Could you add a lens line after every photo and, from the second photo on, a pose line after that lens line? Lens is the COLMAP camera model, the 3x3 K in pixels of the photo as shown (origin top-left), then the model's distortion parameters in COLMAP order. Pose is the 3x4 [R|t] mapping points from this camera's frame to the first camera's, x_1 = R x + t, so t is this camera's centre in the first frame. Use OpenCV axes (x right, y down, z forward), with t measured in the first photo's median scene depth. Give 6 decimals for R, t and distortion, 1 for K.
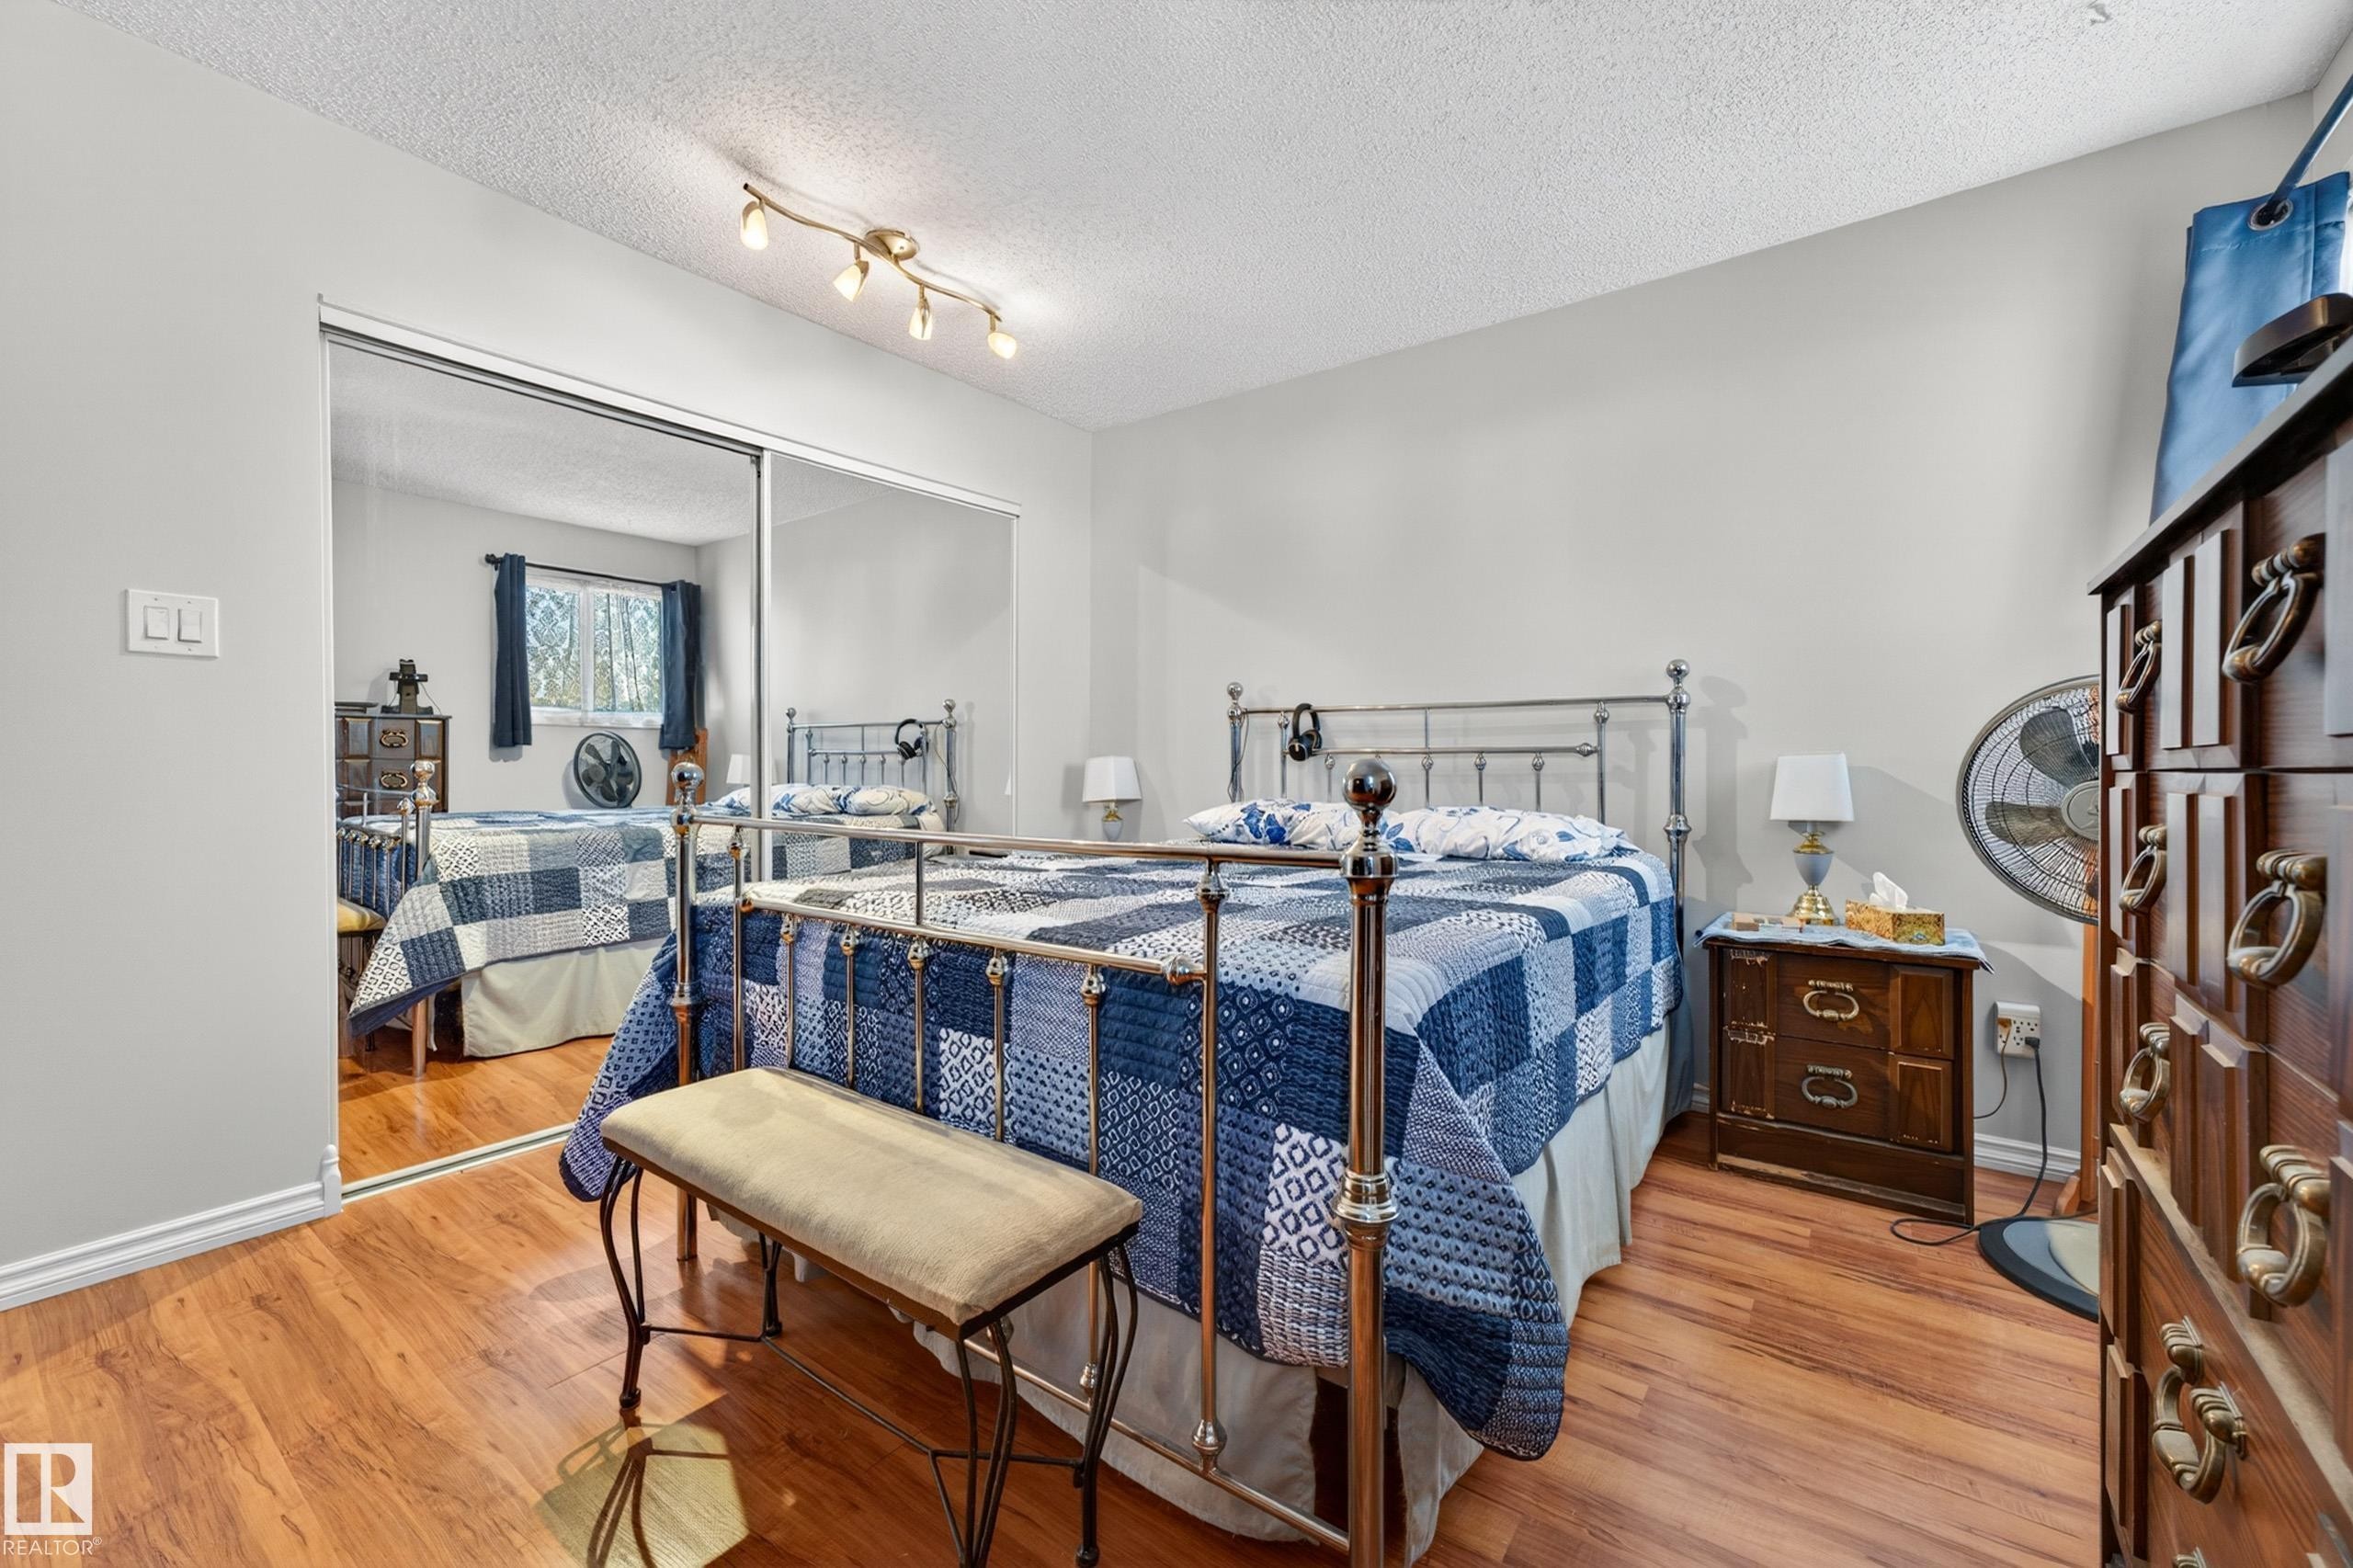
lens RADIAL K [[983.5, 0, 1172.0], [0, 983.5, 770.6], [0, 0, 1]] dist [-0.002795, -0.000147]
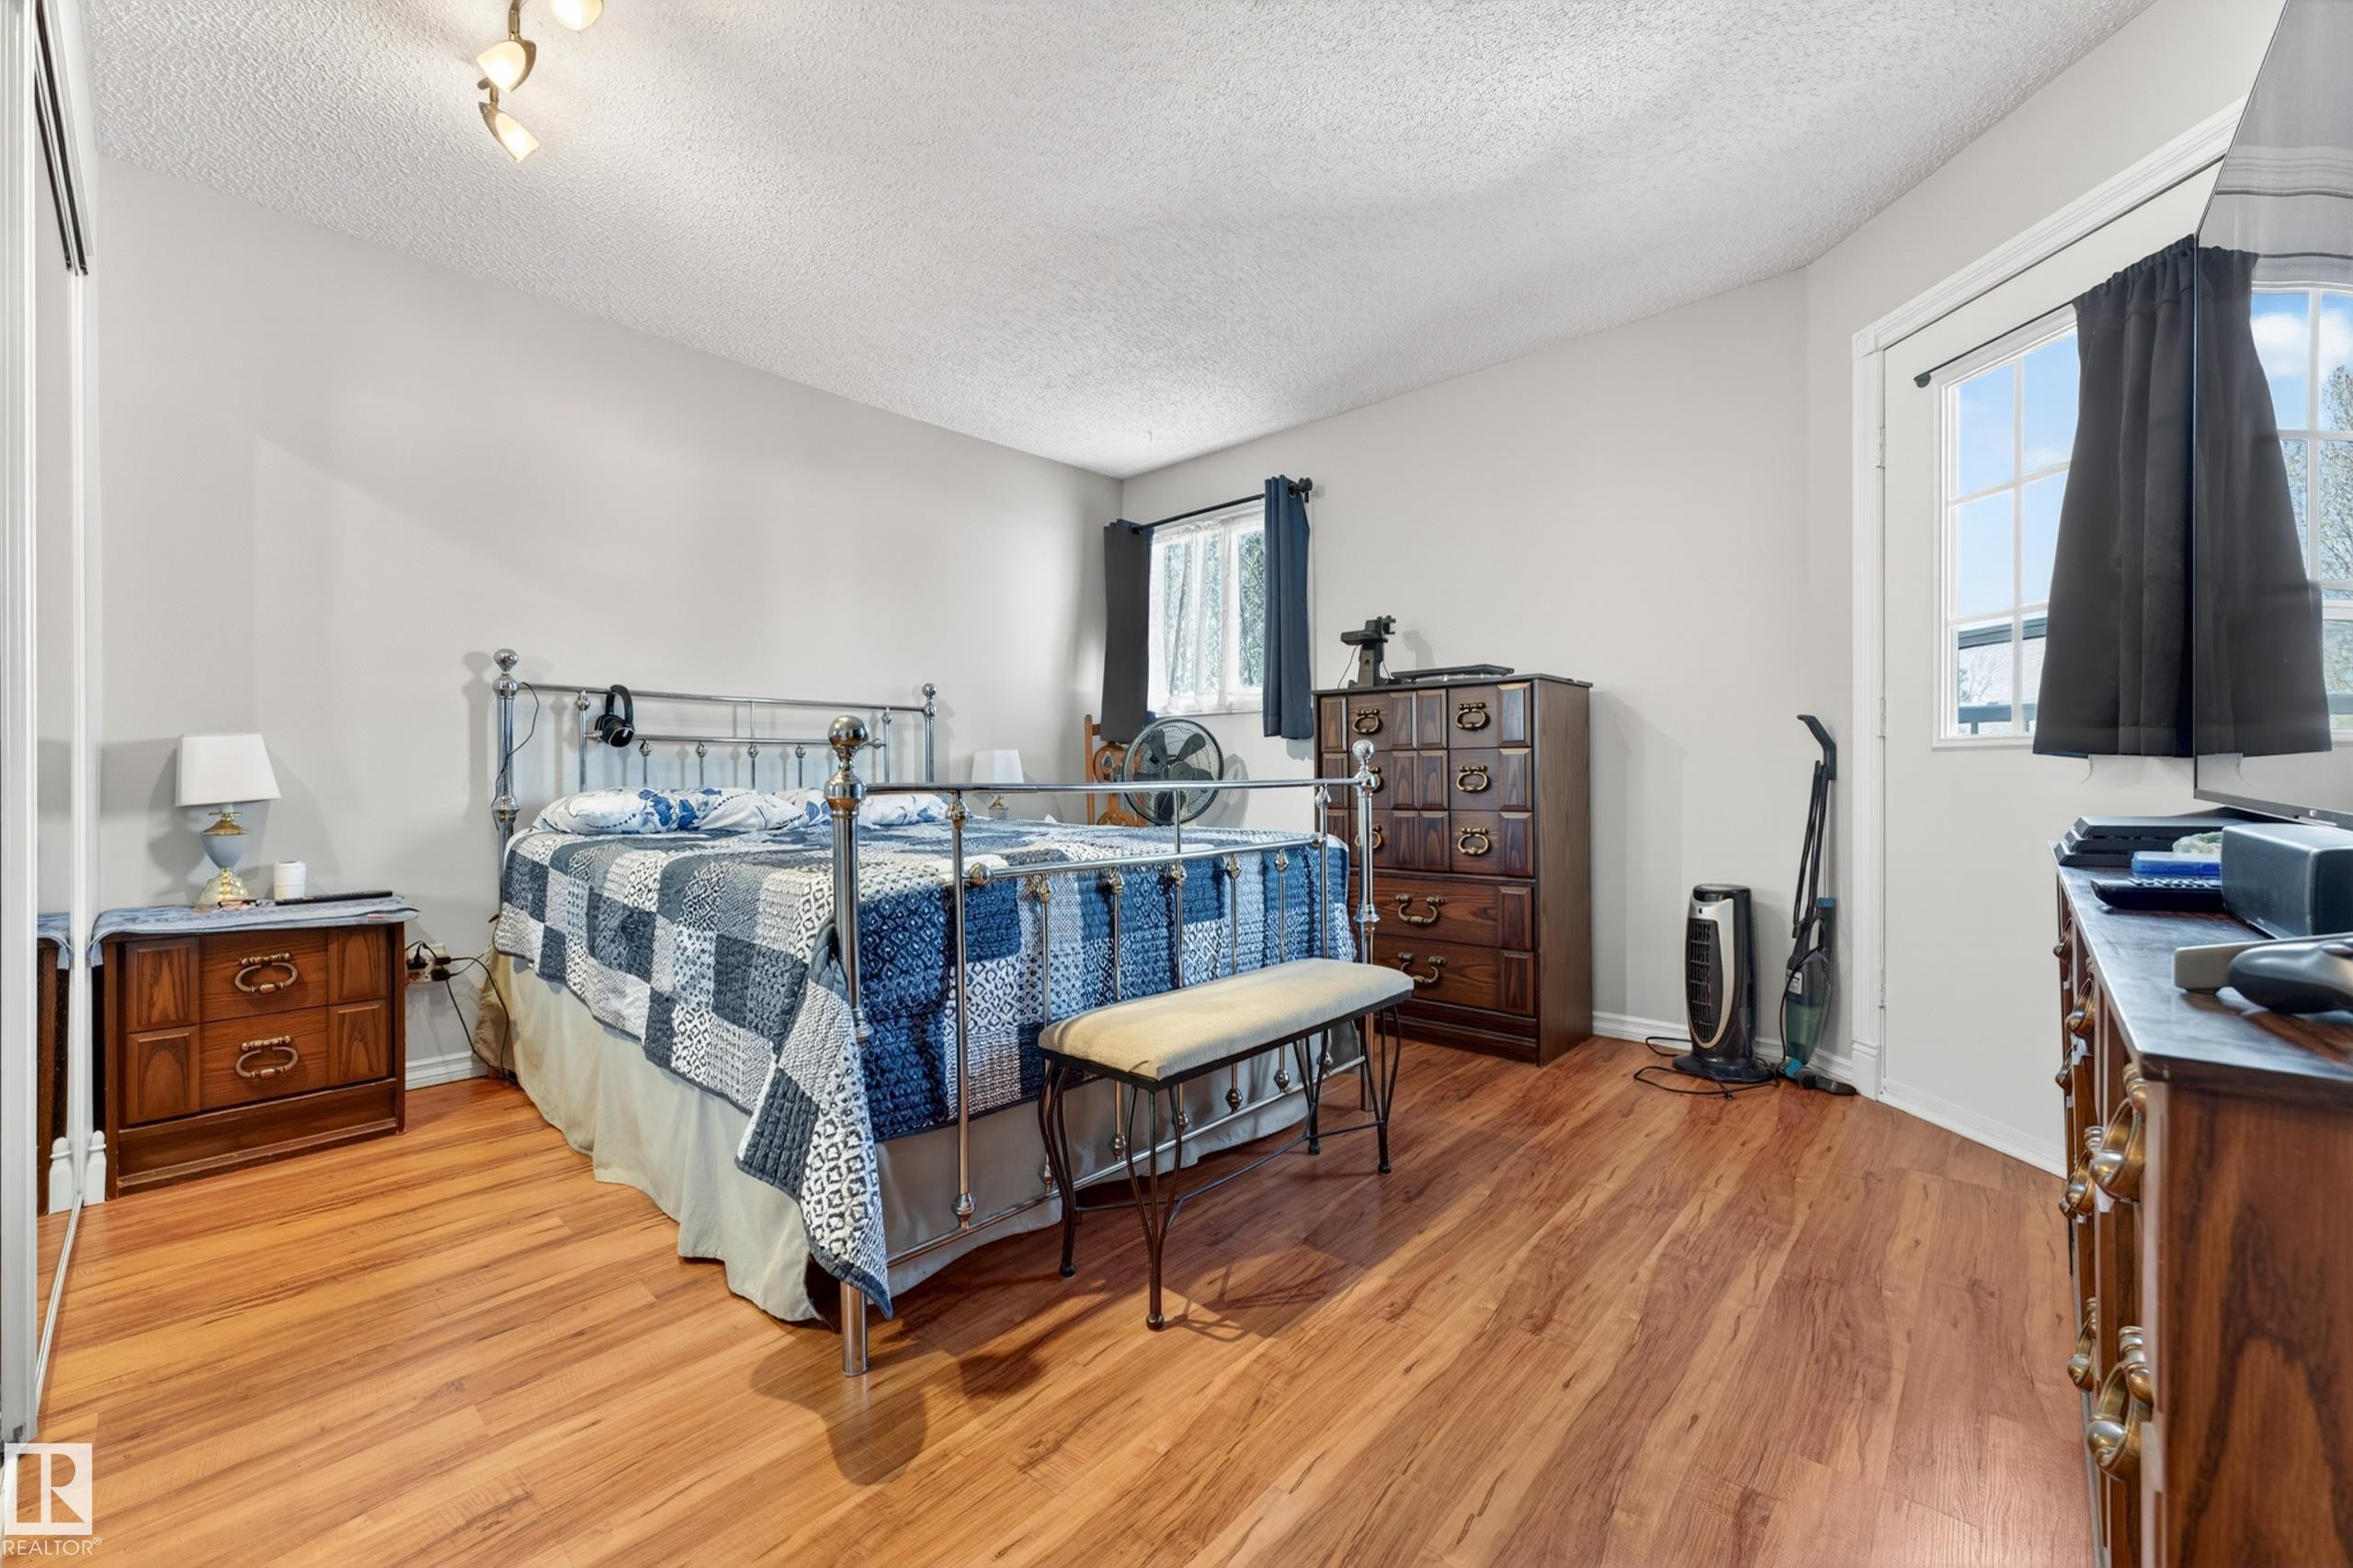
lens RADIAL K [[920.5, 0, 1172.7], [0, 920.5, 774.9], [0, 0, 1]] dist [0.000894, 0.000068]
pose [[0.110000, -0.007067, 0.993906, -0.736468], [0.009047, 0.999940, 0.006108, 0.017898], [-0.993890, 0.008320, 0.110057, 0.412714]]
